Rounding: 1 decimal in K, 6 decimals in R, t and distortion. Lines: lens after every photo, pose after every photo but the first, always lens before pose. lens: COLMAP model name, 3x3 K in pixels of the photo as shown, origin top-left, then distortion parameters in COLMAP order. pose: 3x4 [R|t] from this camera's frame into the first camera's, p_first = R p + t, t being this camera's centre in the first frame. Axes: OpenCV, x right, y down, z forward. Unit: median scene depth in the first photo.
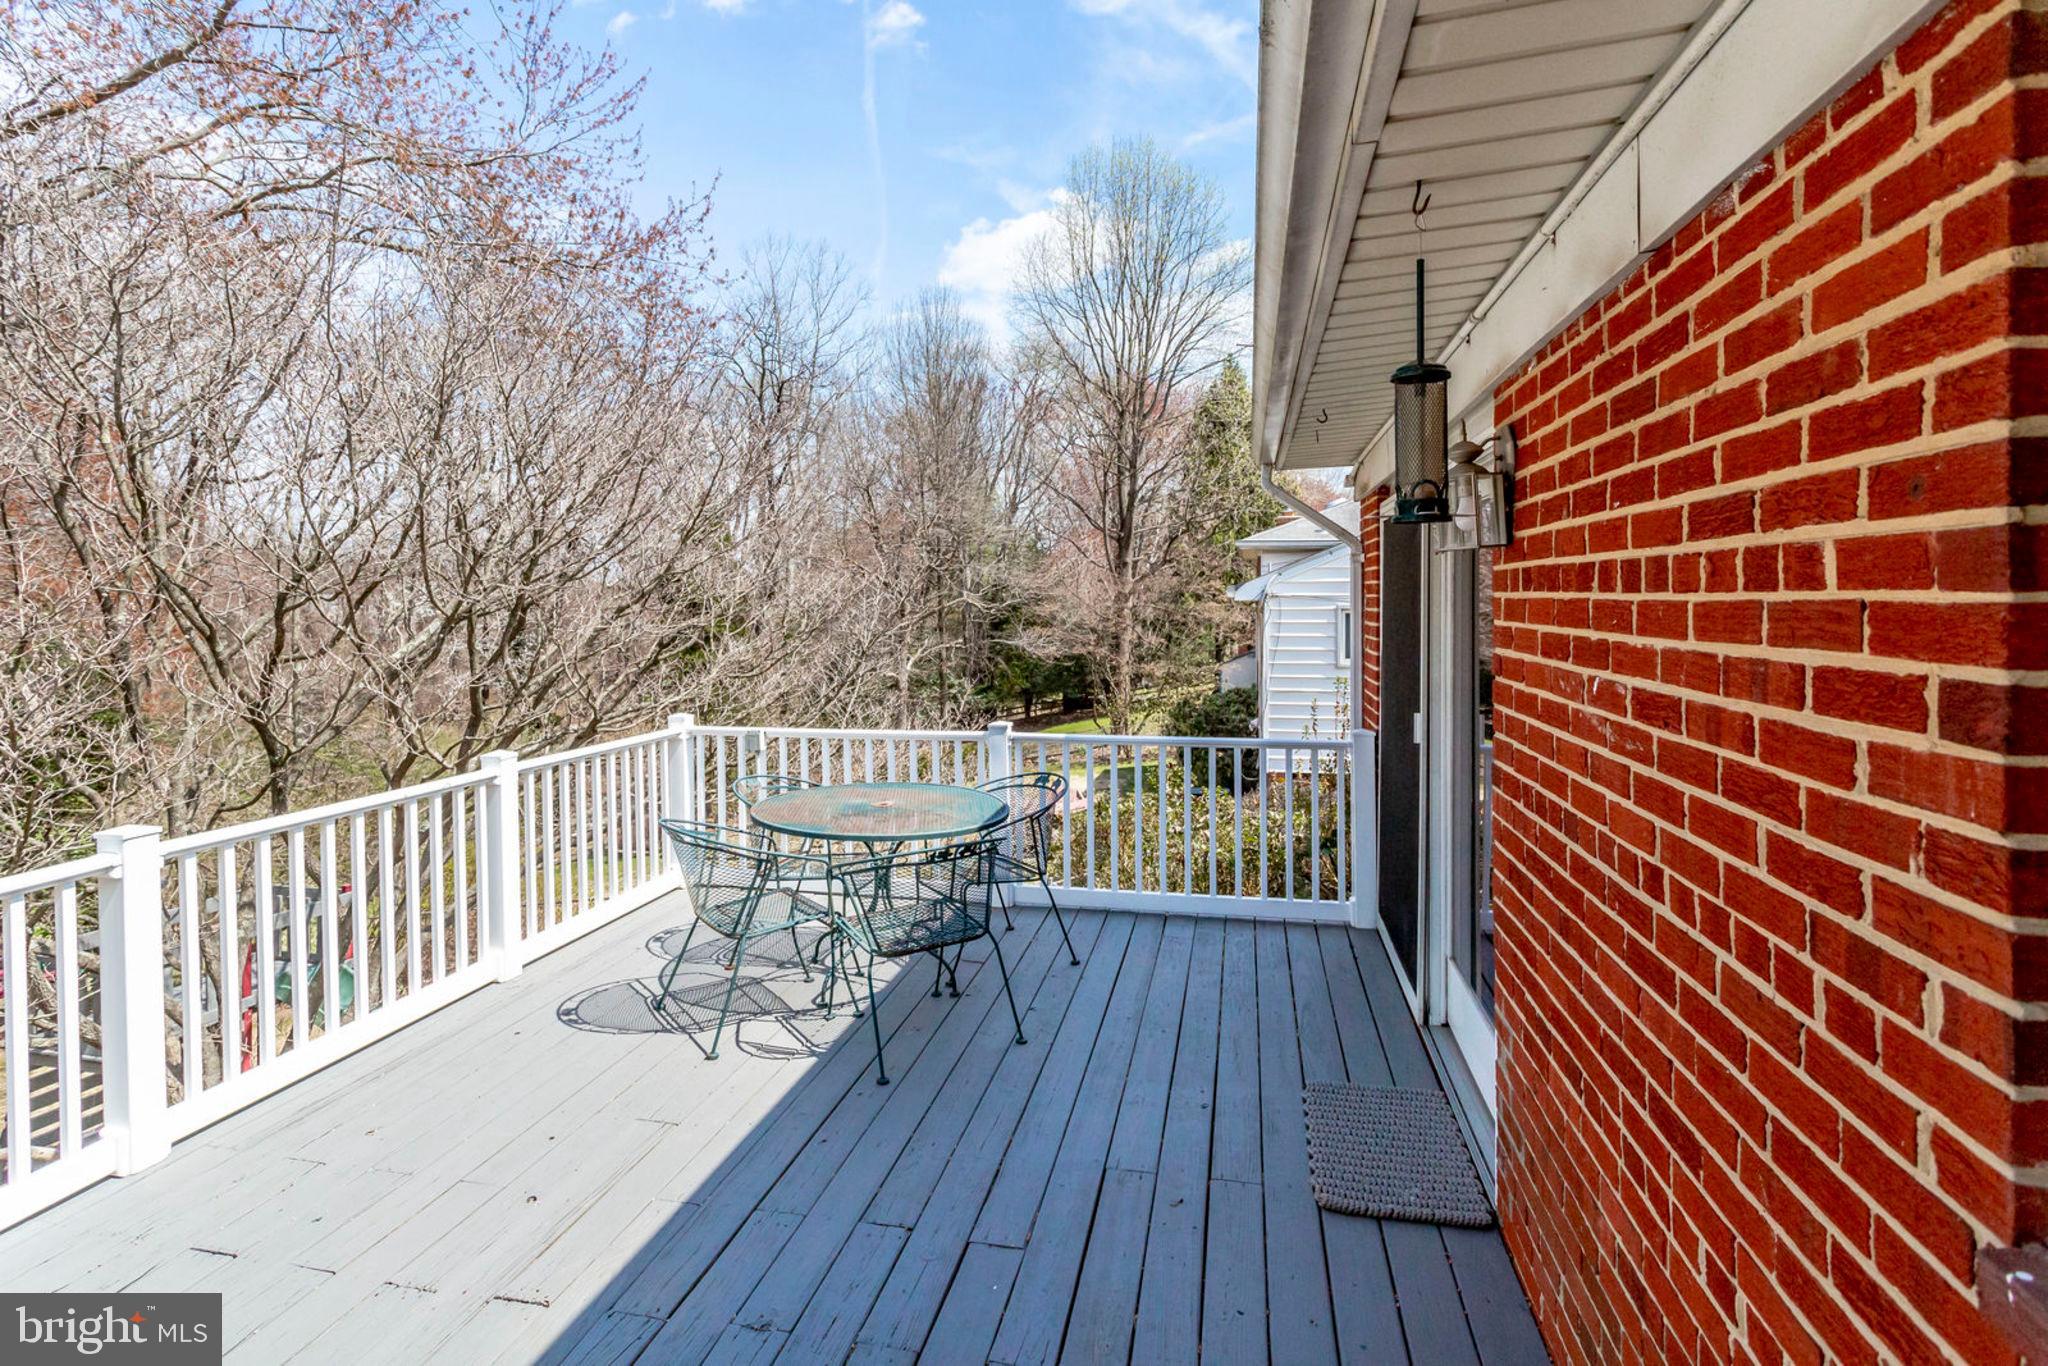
lens RADIAL K [[1063.4, 0, 1024.0], [0, 1063.4, 606.3], [0, 0, 1]] dist [-0.010216, 0.000085]
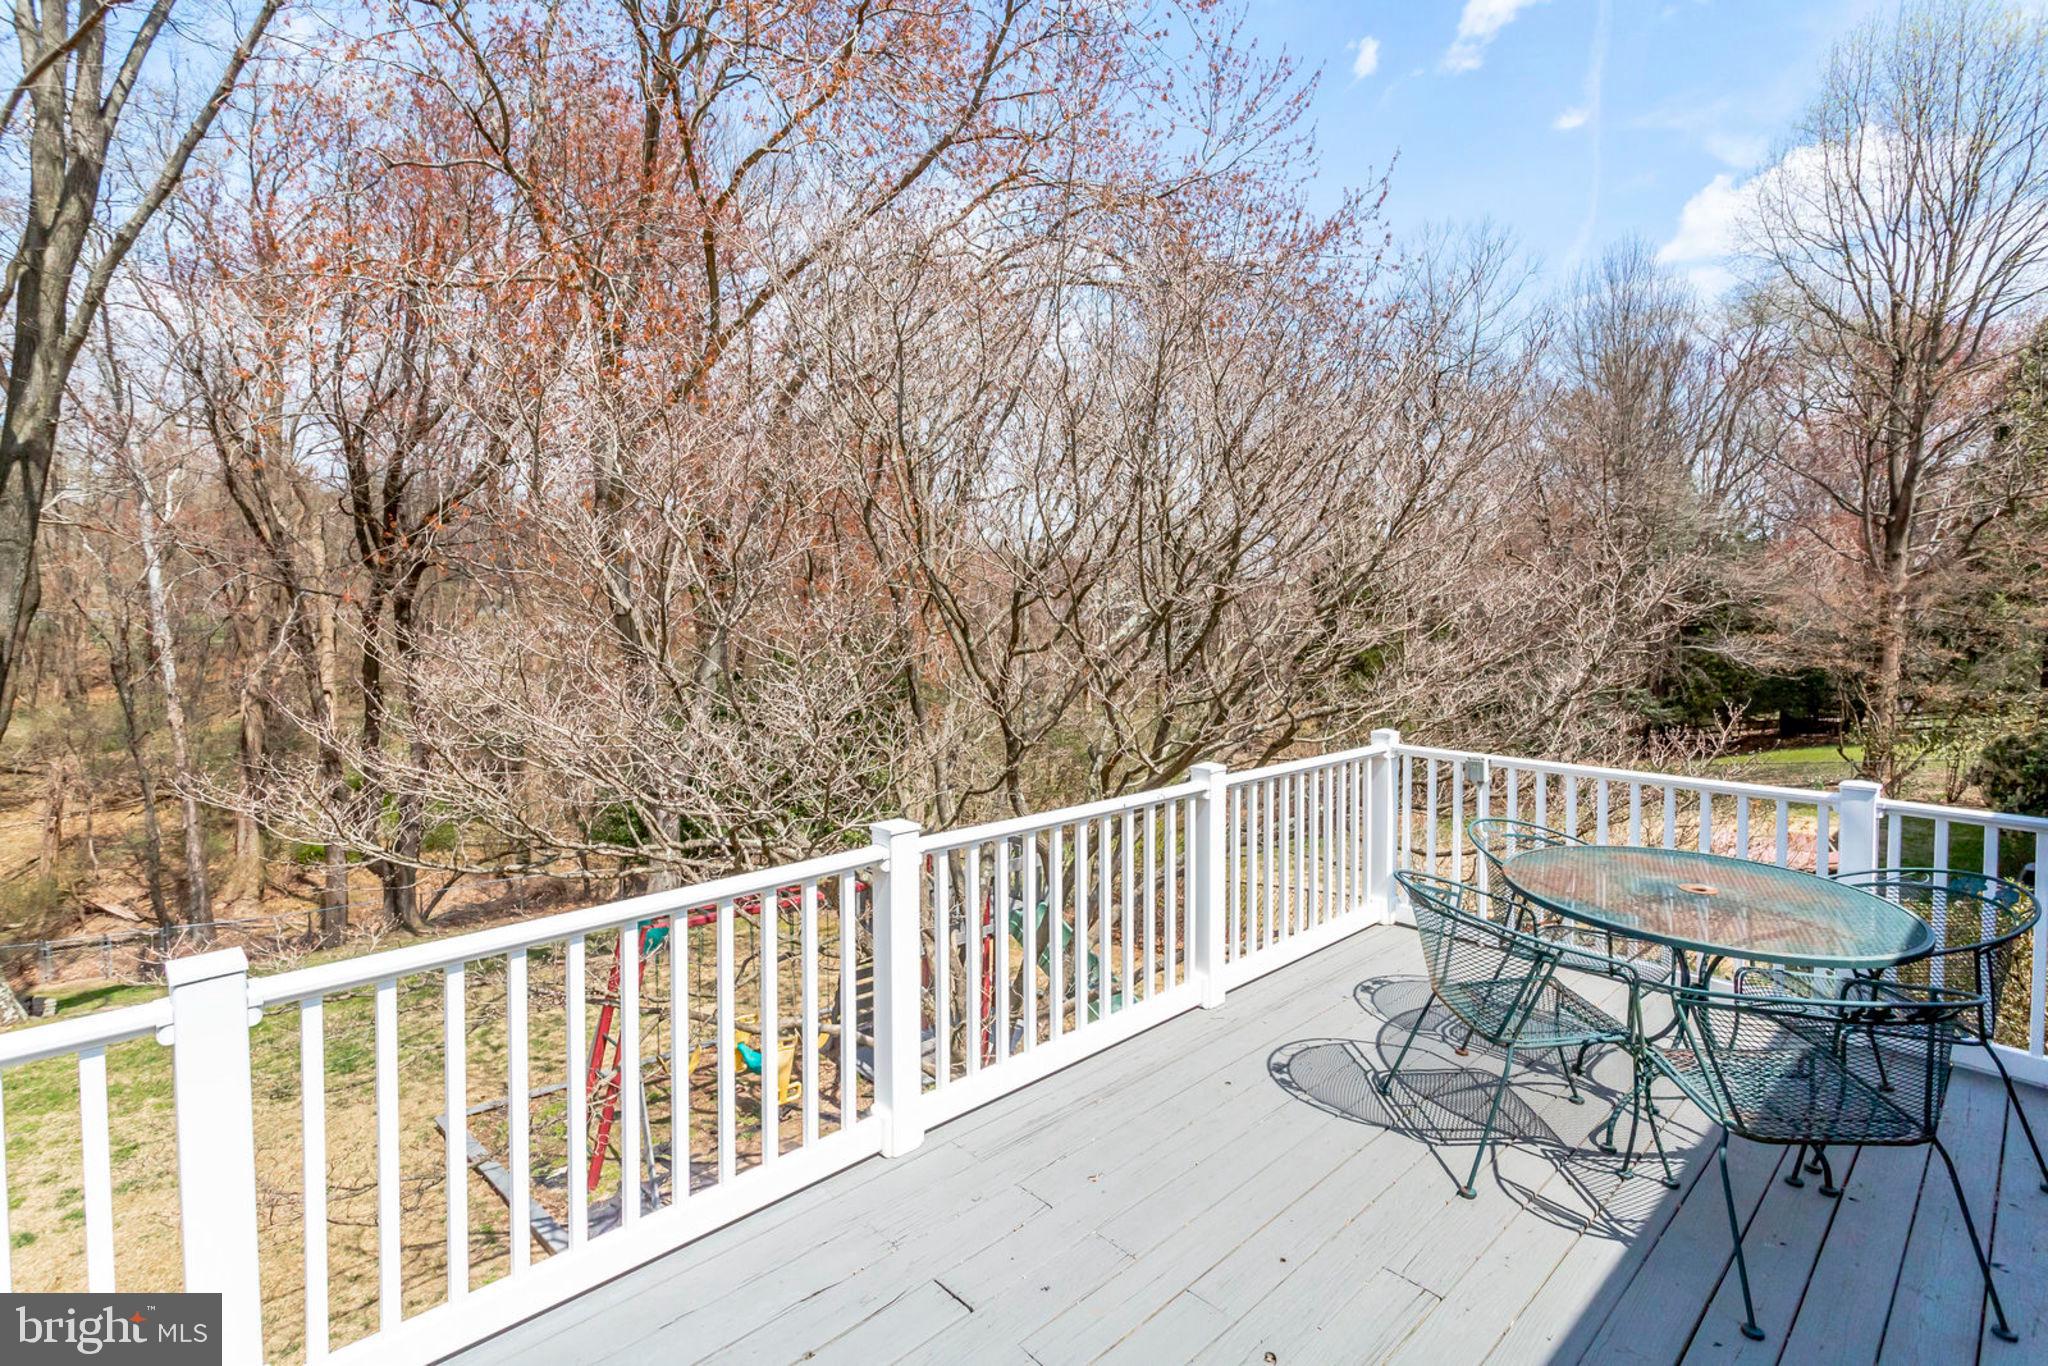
lens RADIAL K [[1010.3, 0, 1026.7], [0, 1010.3, 660.4], [0, 0, 1]] dist [0.003558, 0.001936]
pose [[0.826098, 0.045474, -0.561689, -0.102726], [-0.013032, 0.998014, 0.061632, -0.005272], [0.563376, -0.043594, 0.825050, 0.139443]]
